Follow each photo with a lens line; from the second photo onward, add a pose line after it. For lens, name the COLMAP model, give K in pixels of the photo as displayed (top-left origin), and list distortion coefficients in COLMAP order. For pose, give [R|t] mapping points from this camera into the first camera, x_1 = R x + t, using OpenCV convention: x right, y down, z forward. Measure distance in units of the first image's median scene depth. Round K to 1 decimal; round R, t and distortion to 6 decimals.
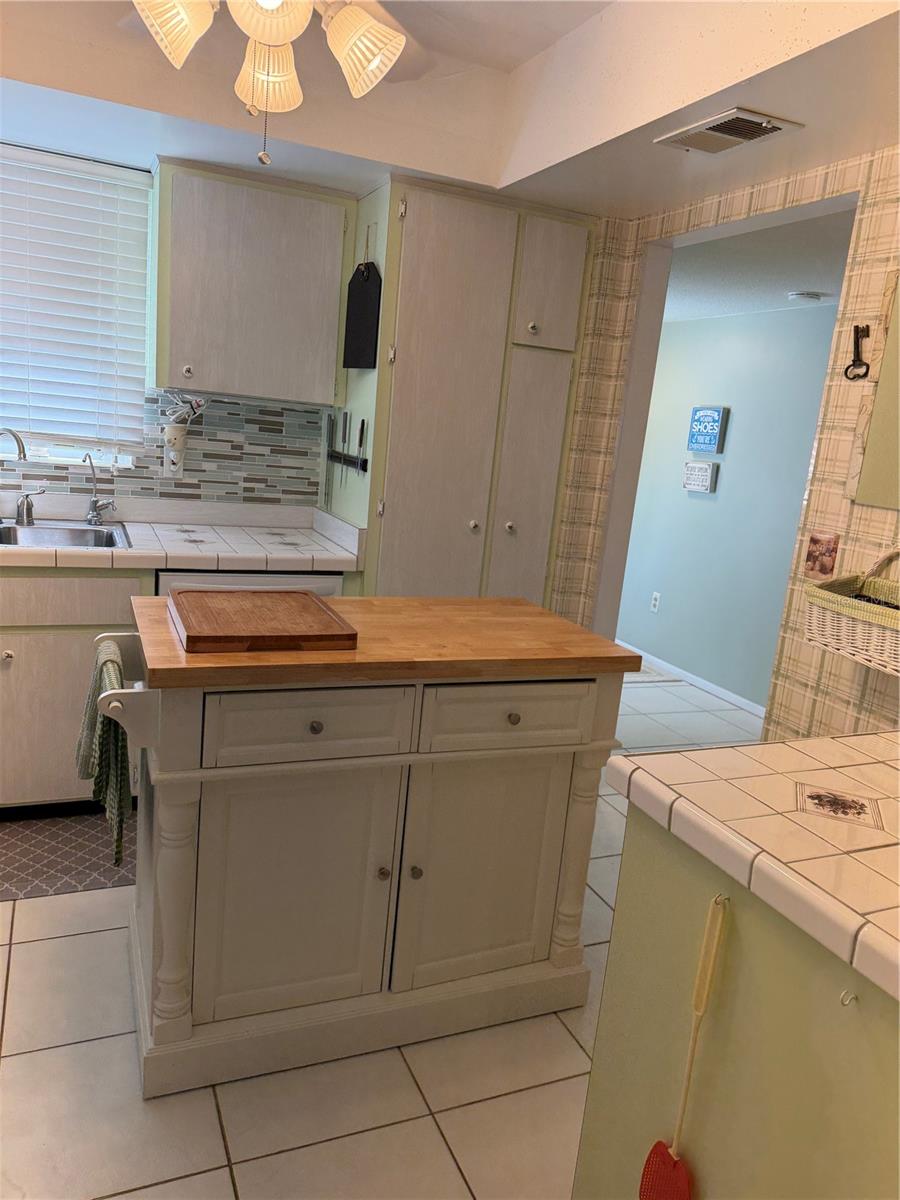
lens RADIAL K [[835.8, 0, 450.0], [0, 835.8, 600.0], [0, 0, 1]] dist [0.013476, -0.026424]
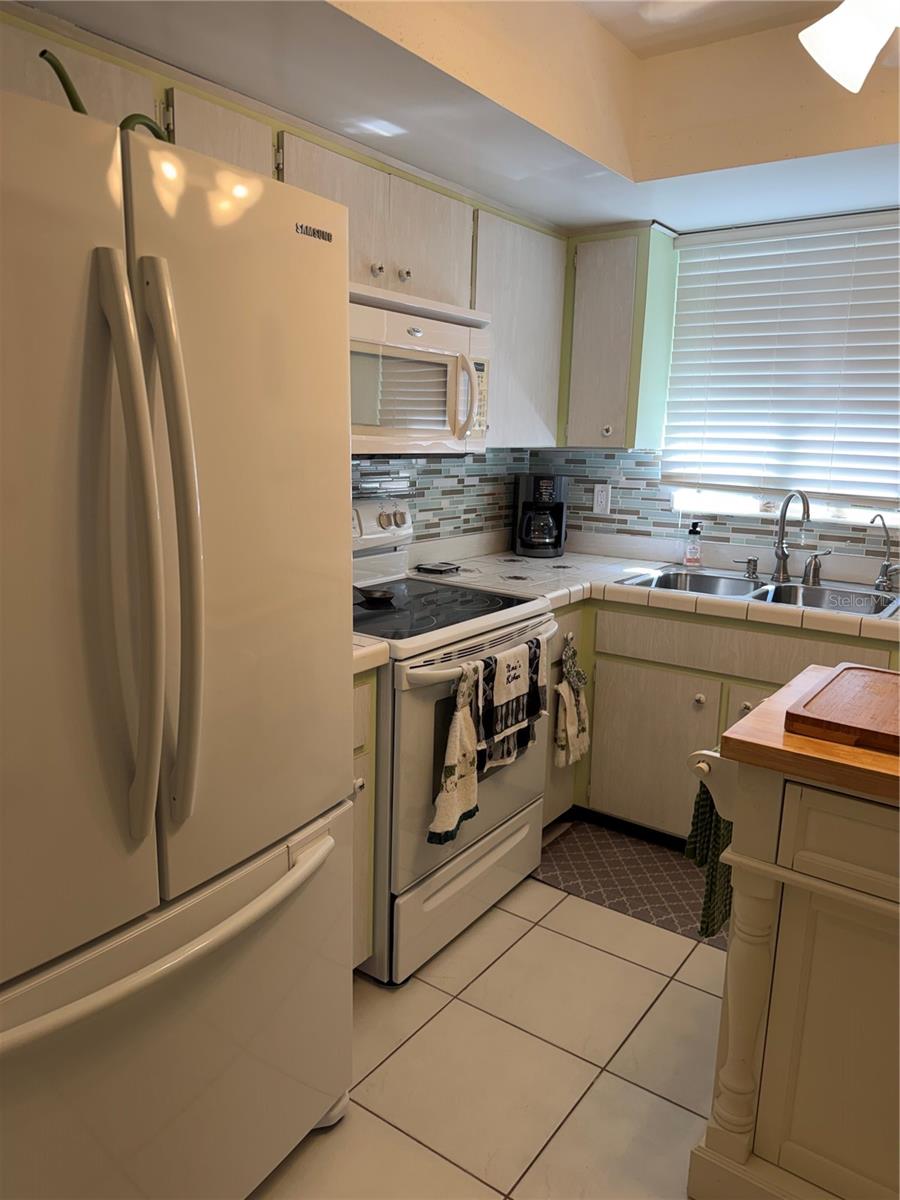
lens RADIAL K [[835.8, 0, 450.0], [0, 835.8, 600.0], [0, 0, 1]] dist [0.013476, -0.026424]
pose [[0.503729, 0.088585, -0.859308, 0.146577], [-0.157342, 0.987498, 0.009565, -0.014690], [0.849412, 0.130387, 0.511369, 0.135630]]
